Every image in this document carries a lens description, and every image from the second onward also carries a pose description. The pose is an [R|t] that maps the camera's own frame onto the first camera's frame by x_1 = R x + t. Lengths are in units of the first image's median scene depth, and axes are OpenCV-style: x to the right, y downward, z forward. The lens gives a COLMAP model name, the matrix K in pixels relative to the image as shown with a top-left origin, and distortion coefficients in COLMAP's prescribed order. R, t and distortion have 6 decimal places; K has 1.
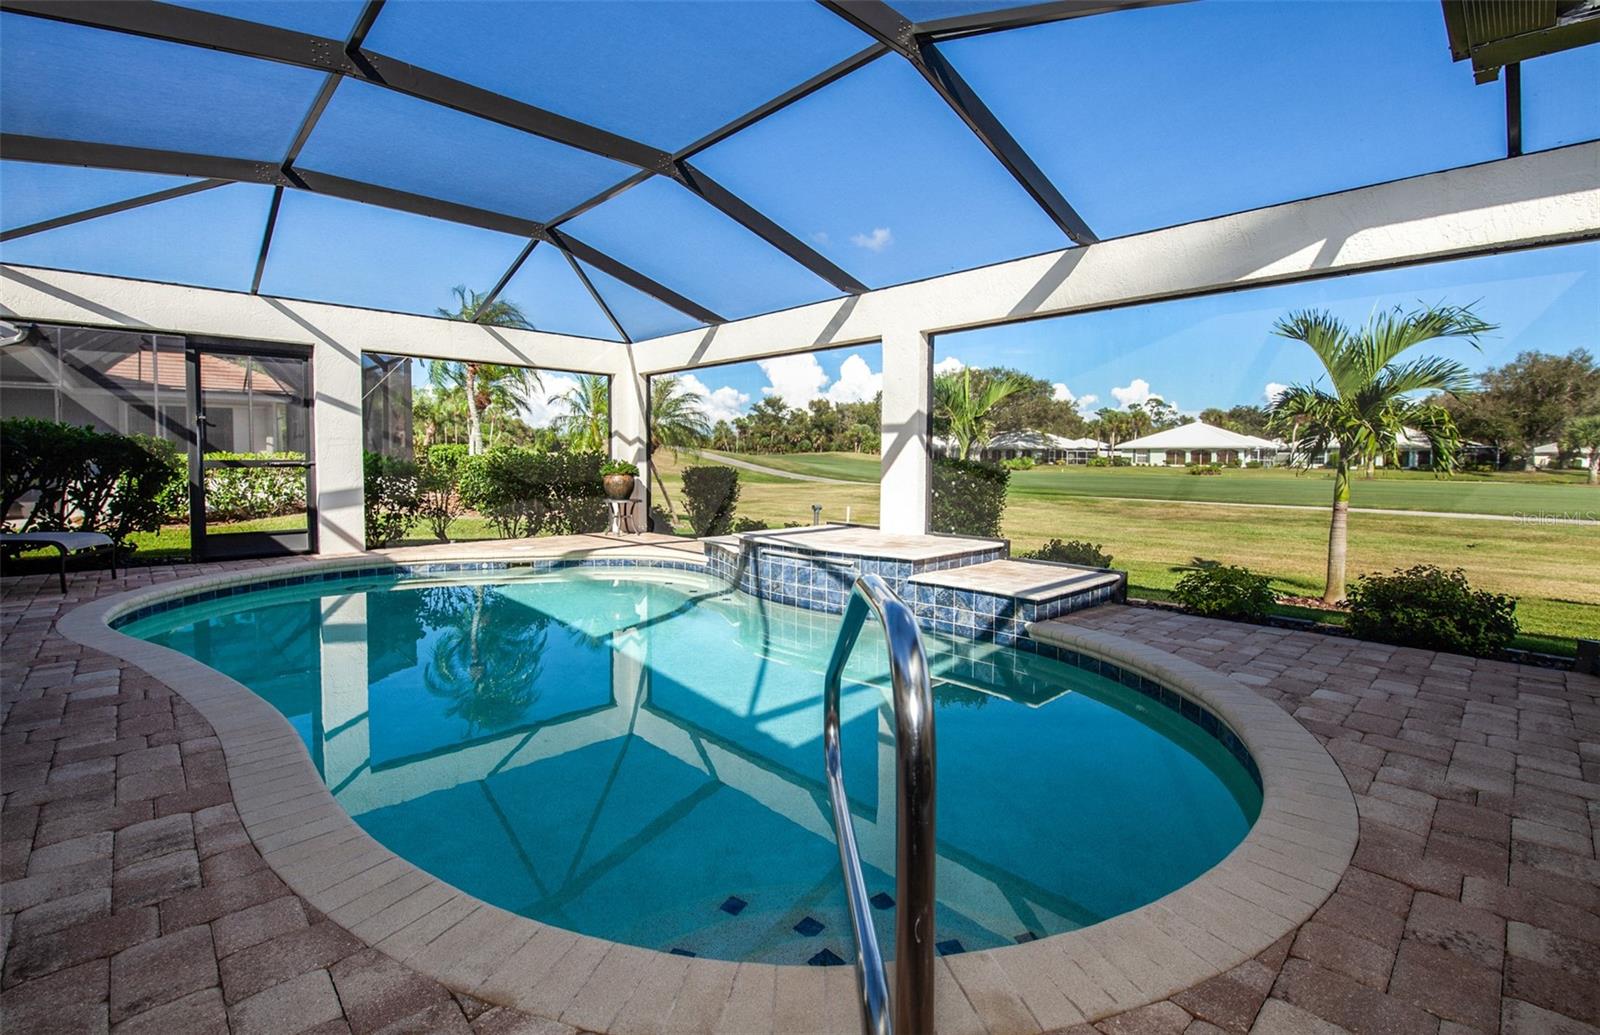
lens RADIAL K [[711.9, 0, 774.3], [0, 711.9, 482.8], [0, 0, 1]] dist [-0.008899, -0.004840]
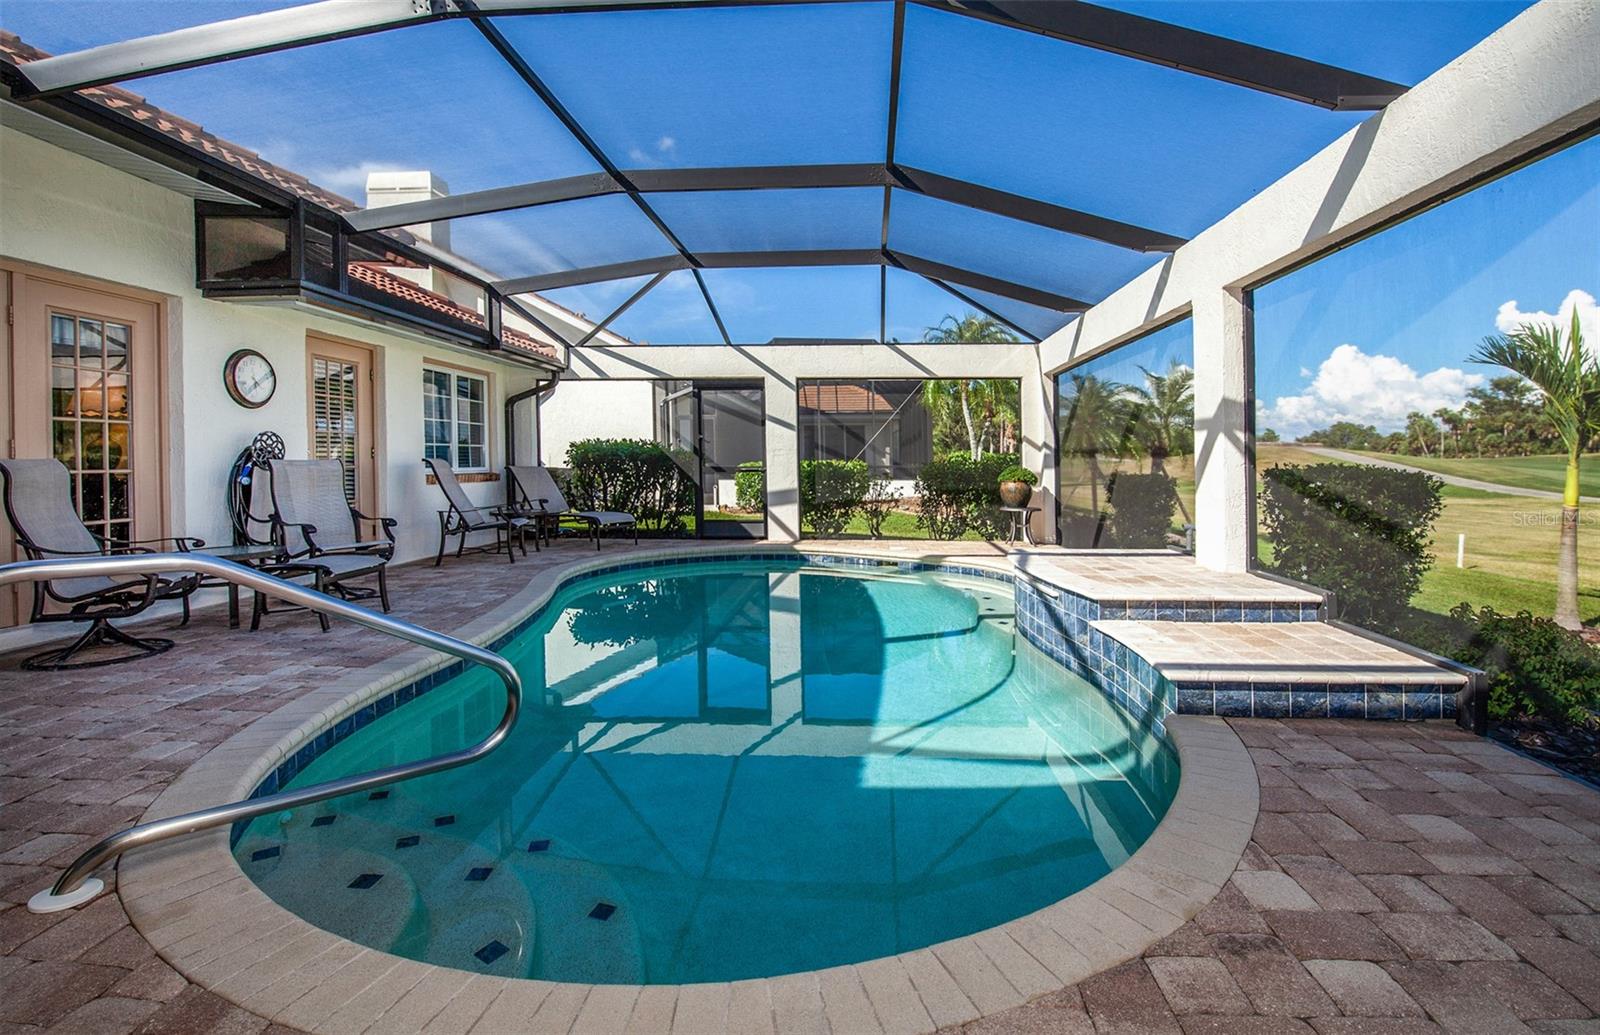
lens RADIAL K [[711.9, 0, 829.8], [0, 711.9, 466.2], [0, 0, 1]] dist [-0.008899, -0.004840]
pose [[0.697867, -0.000933, -0.716227, 0.353793], [-0.020759, 0.999553, -0.021529, -0.007632], [0.715927, 0.029892, 0.697535, 0.175070]]
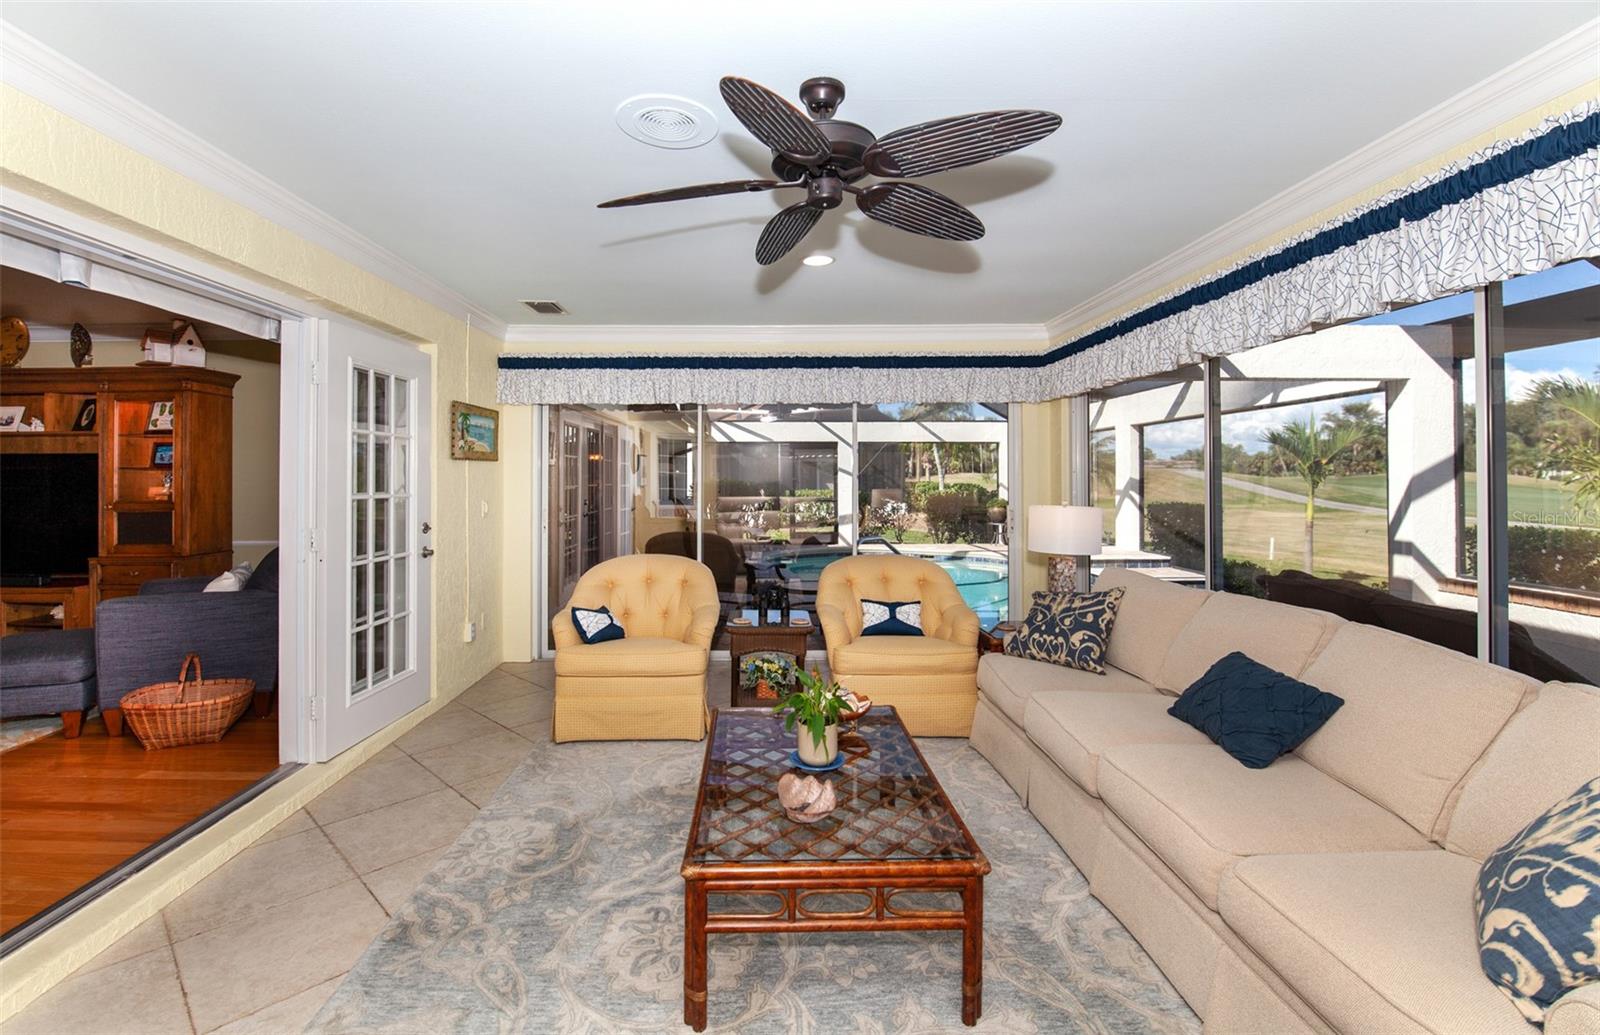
lens RADIAL K [[711.9, 0, 749.6], [0, 711.9, 480.8], [0, 0, 1]] dist [-0.008899, -0.004840]
pose [[0.727584, -0.006455, -0.685988, 0.558496], [-0.014542, 0.999586, -0.024830, -0.027584], [0.685865, 0.028042, 0.727189, -0.648554]]
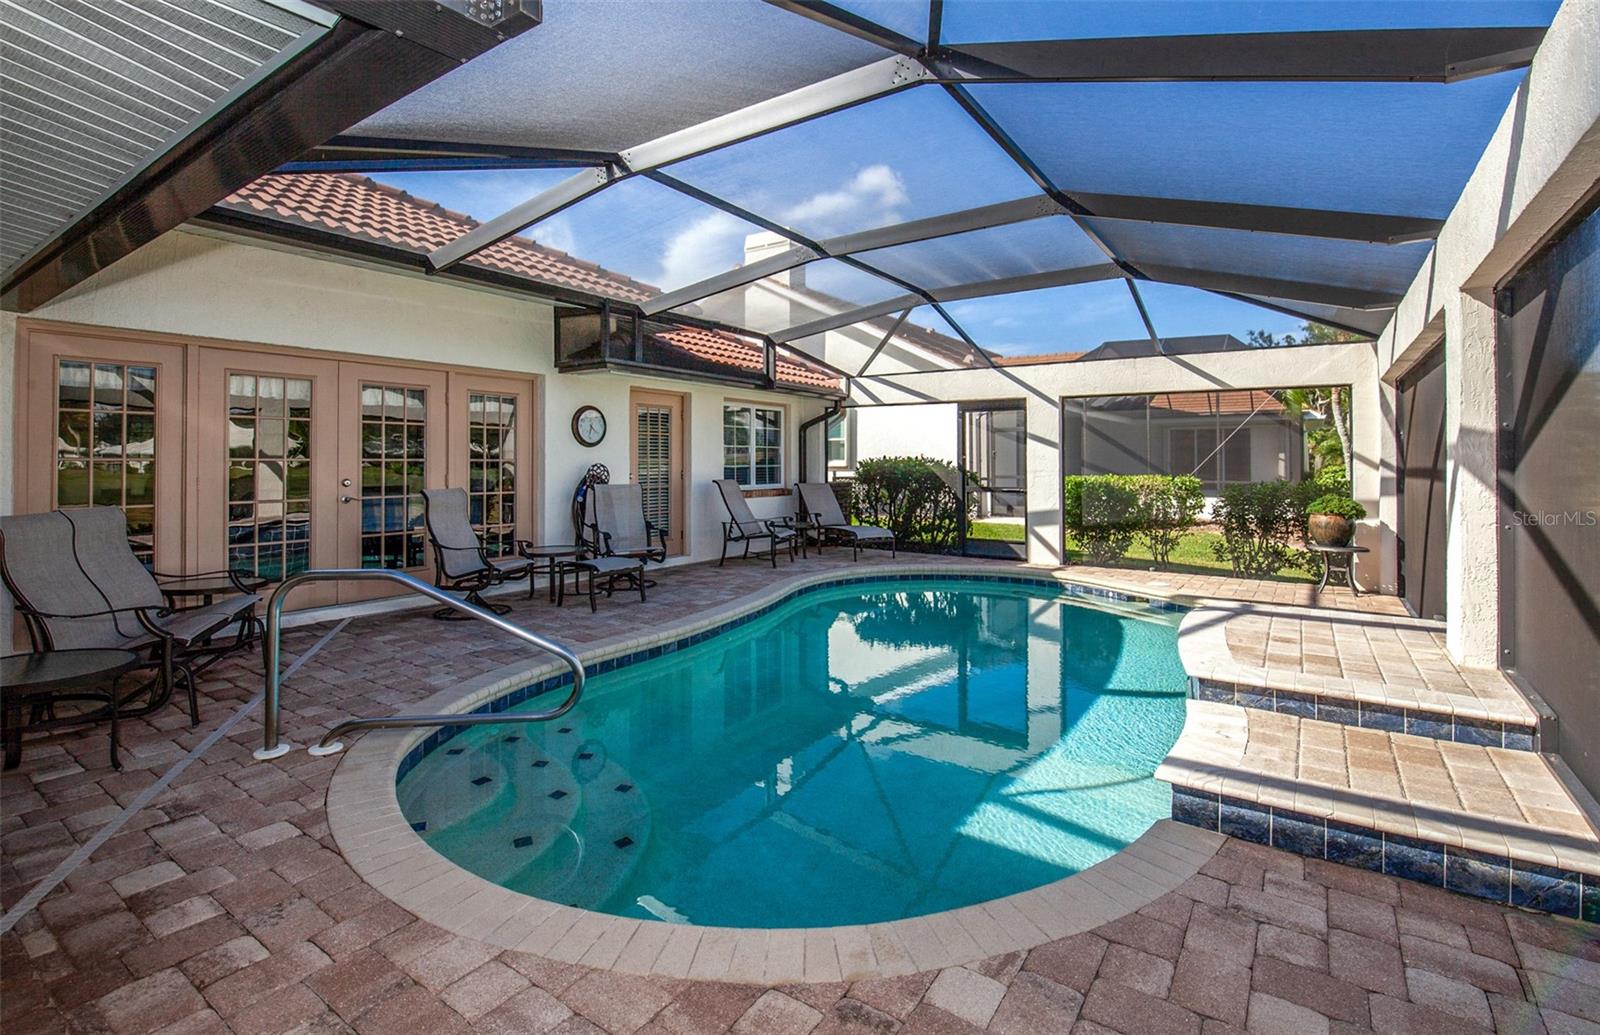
lens RADIAL K [[711.9, 0, 819.5], [0, 711.9, 463.7], [0, 0, 1]] dist [-0.008899, -0.004840]
pose [[0.238431, -0.002598, -0.971156, 0.494035], [-0.038912, 0.999168, -0.012226, -0.044333], [0.970380, 0.040704, 0.238132, 0.322070]]
